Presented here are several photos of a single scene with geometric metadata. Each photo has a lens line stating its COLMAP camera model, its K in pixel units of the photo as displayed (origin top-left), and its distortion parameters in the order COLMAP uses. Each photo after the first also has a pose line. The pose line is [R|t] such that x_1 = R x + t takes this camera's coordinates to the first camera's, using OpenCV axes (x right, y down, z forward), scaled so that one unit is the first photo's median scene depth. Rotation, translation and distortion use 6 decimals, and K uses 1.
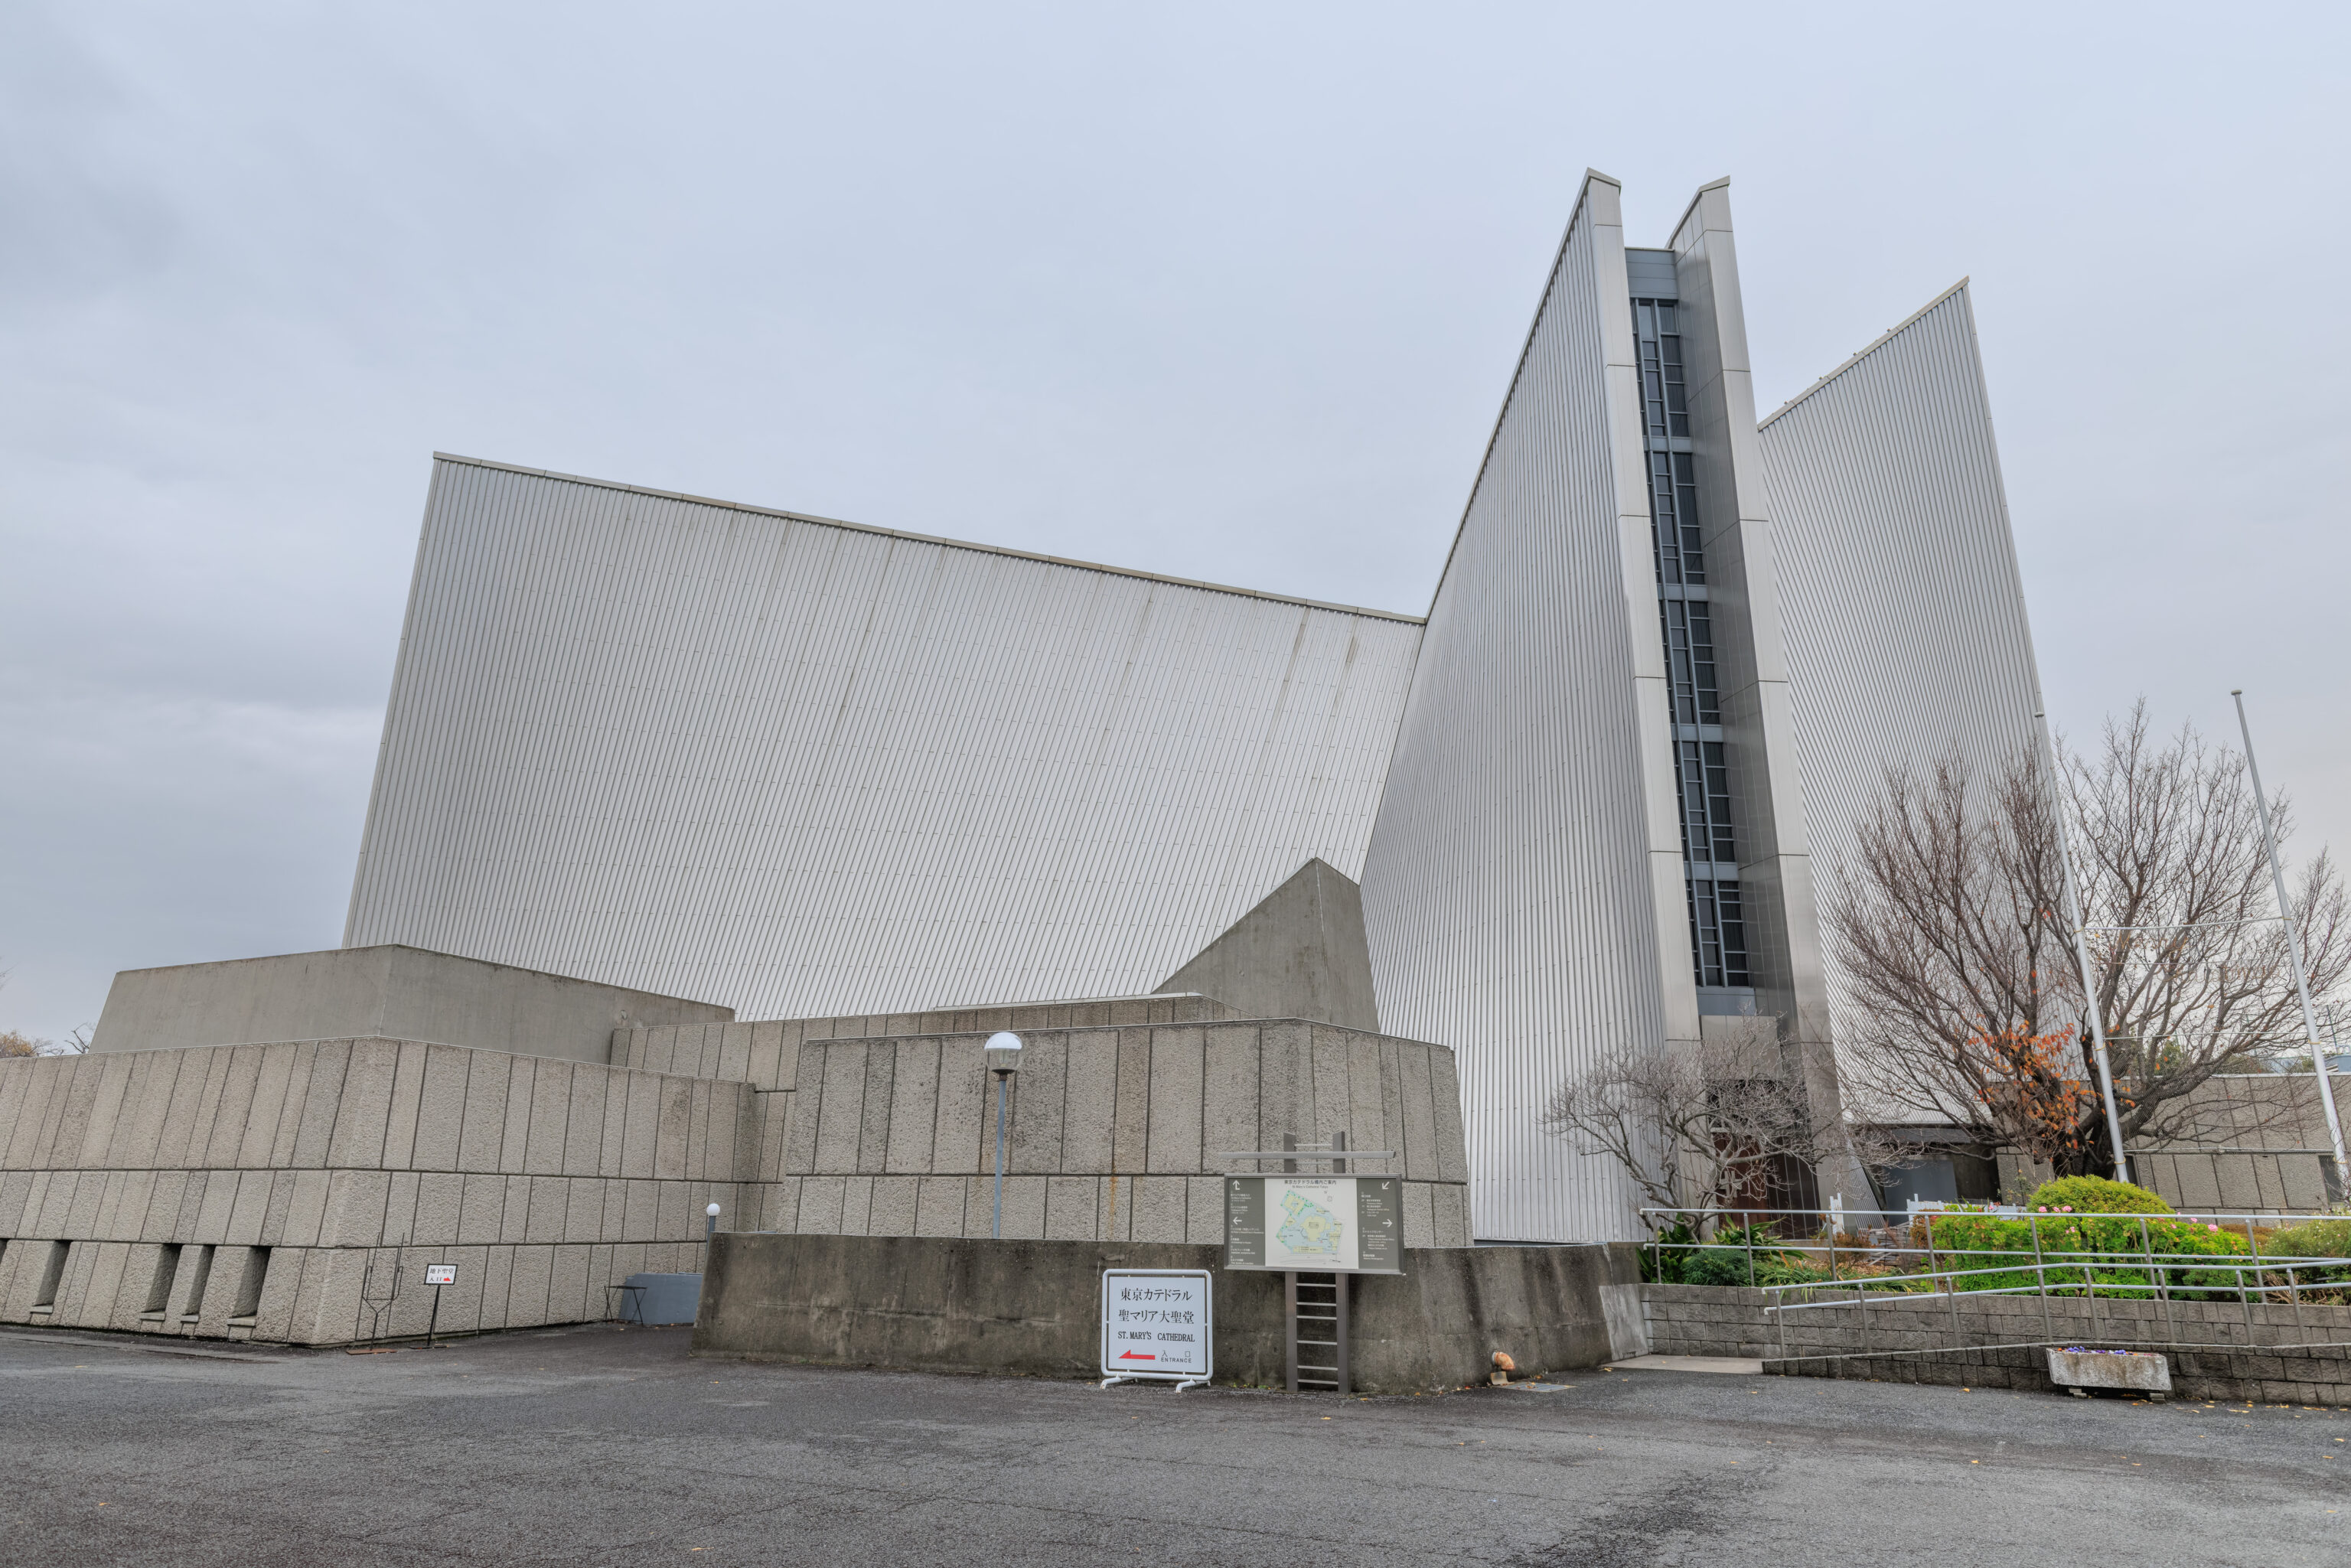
lens RADIAL K [[1407.4, 0, 1160.4], [0, 1407.4, 778.7], [0, 0, 1]] dist [0.006584, -0.000778]
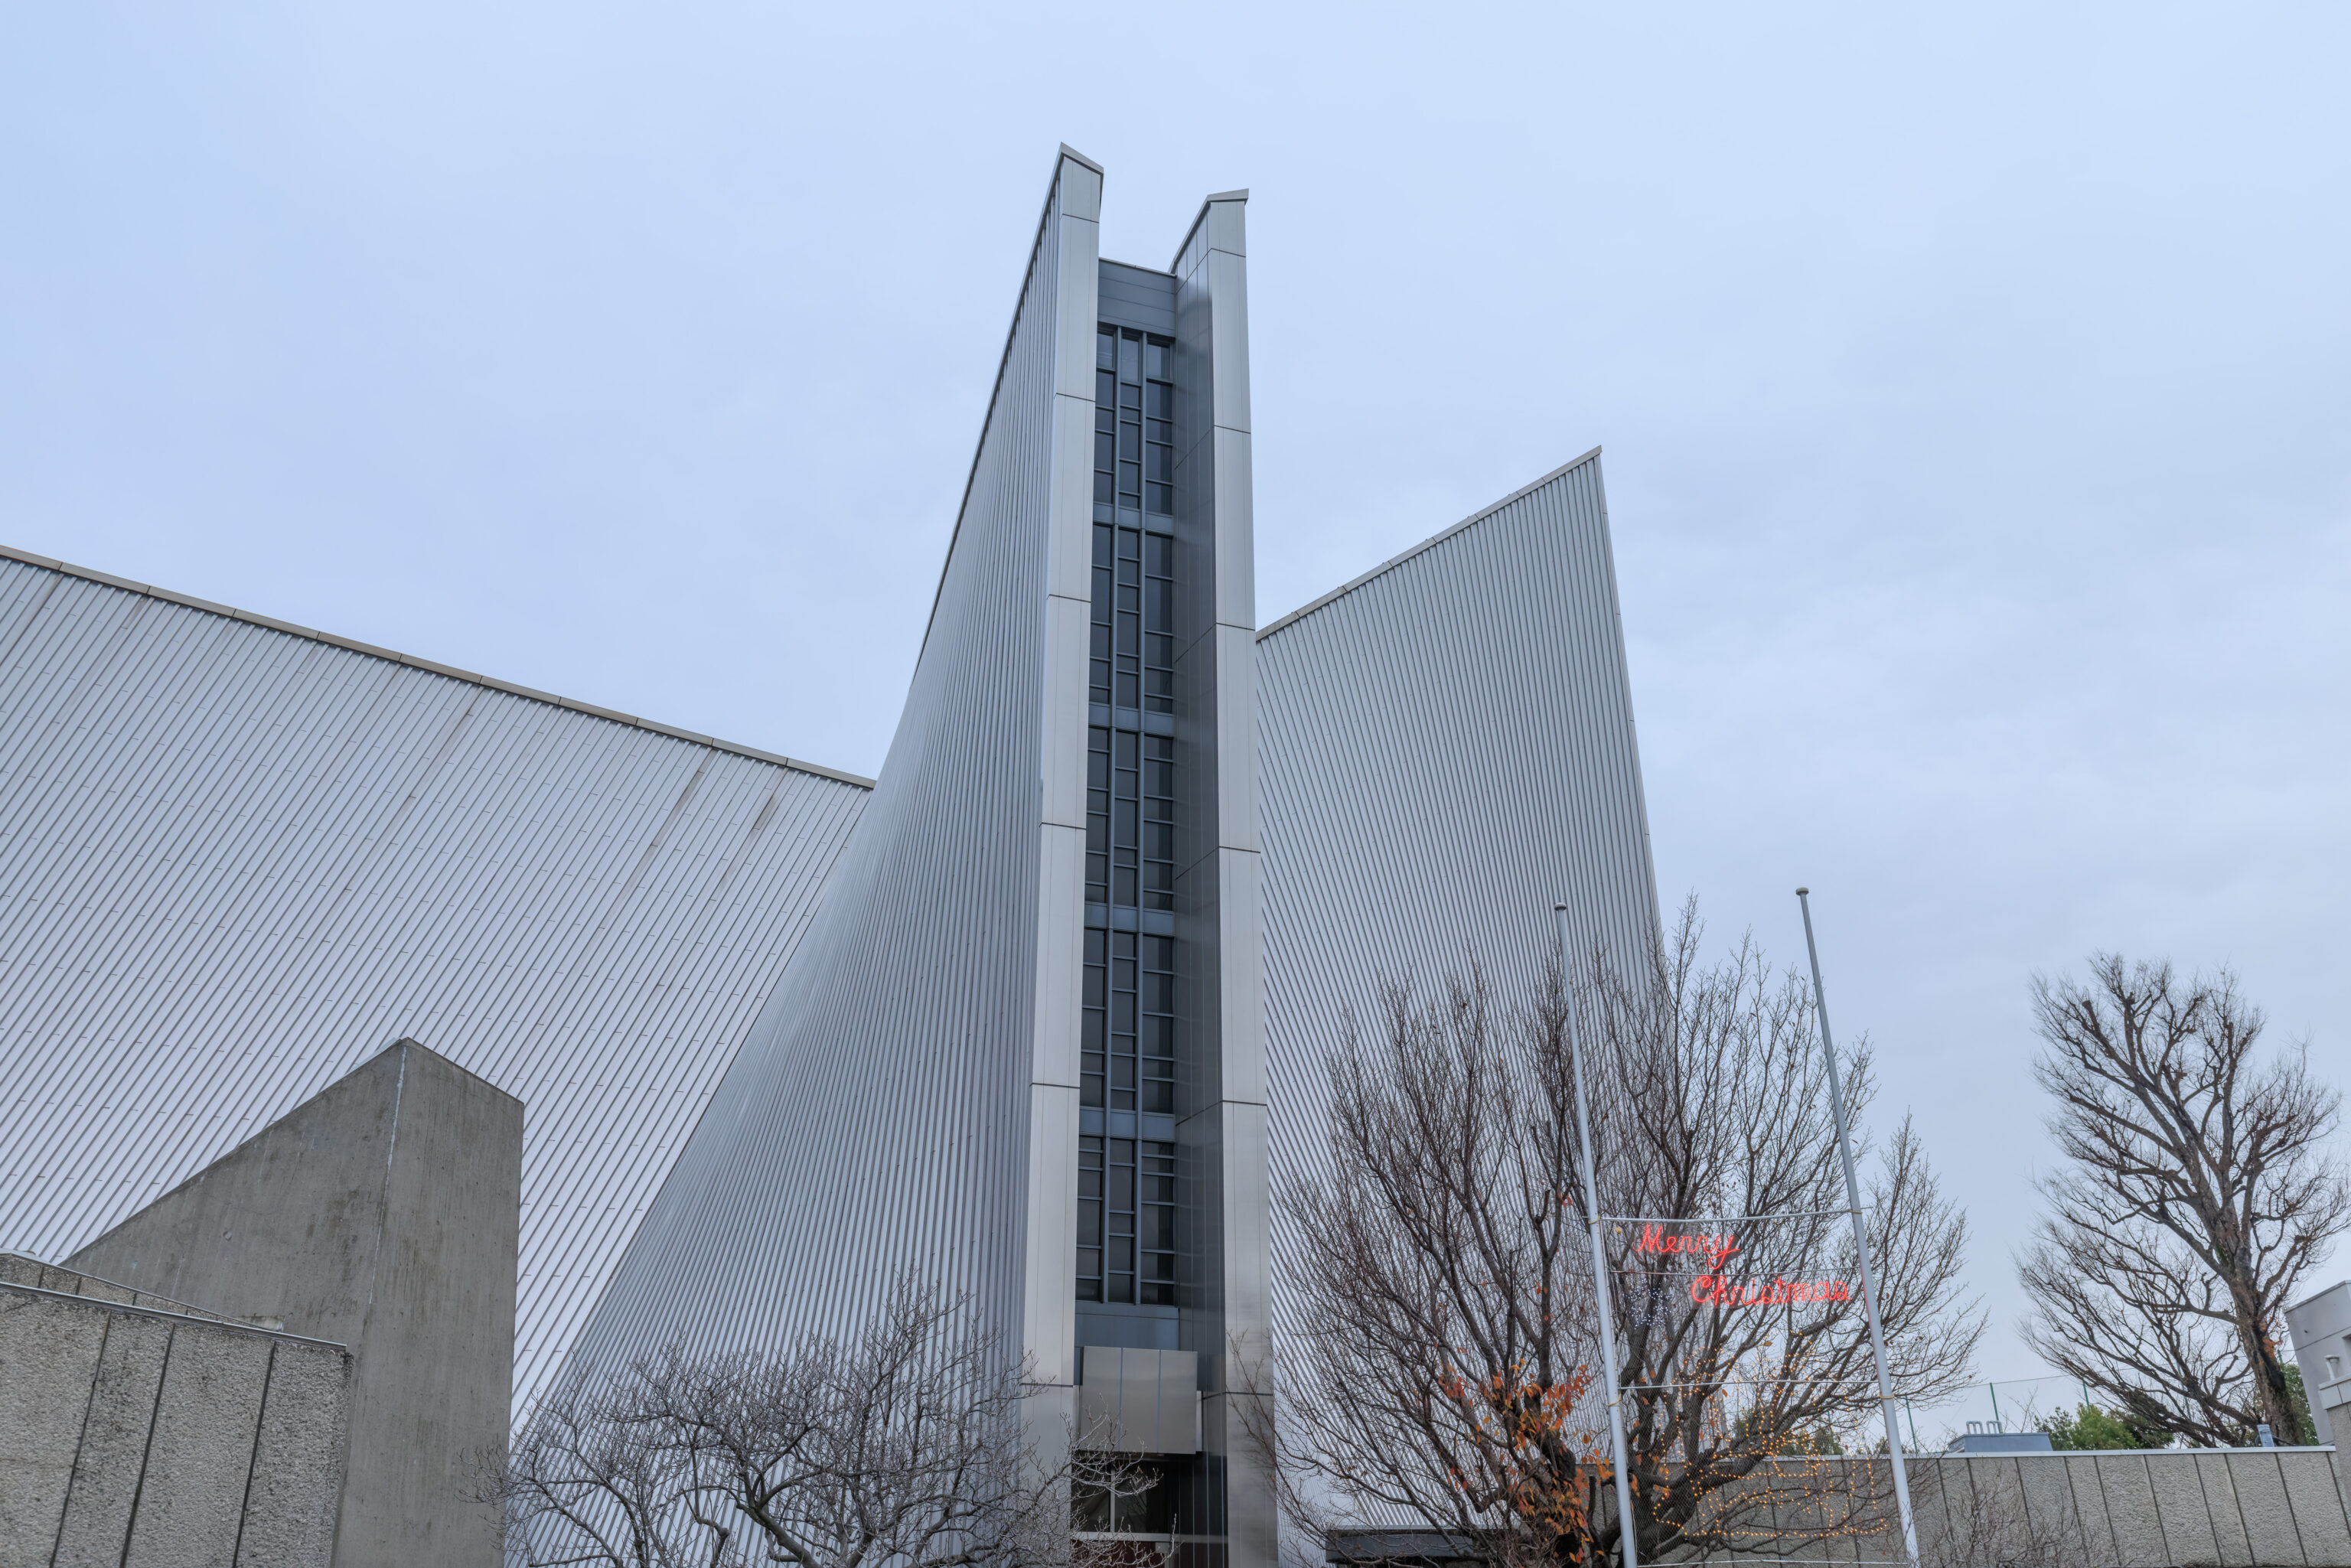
lens RADIAL K [[1806.5, 0, 1167.3], [0, 1806.5, 775.5], [0, 0, 1]] dist [0.002193, 0.002147]
pose [[0.967770, 0.100878, 0.230747, 0.205230], [-0.061657, 0.983291, -0.171283, 0.051299], [-0.244170, 0.151536, 0.957819, 0.169230]]
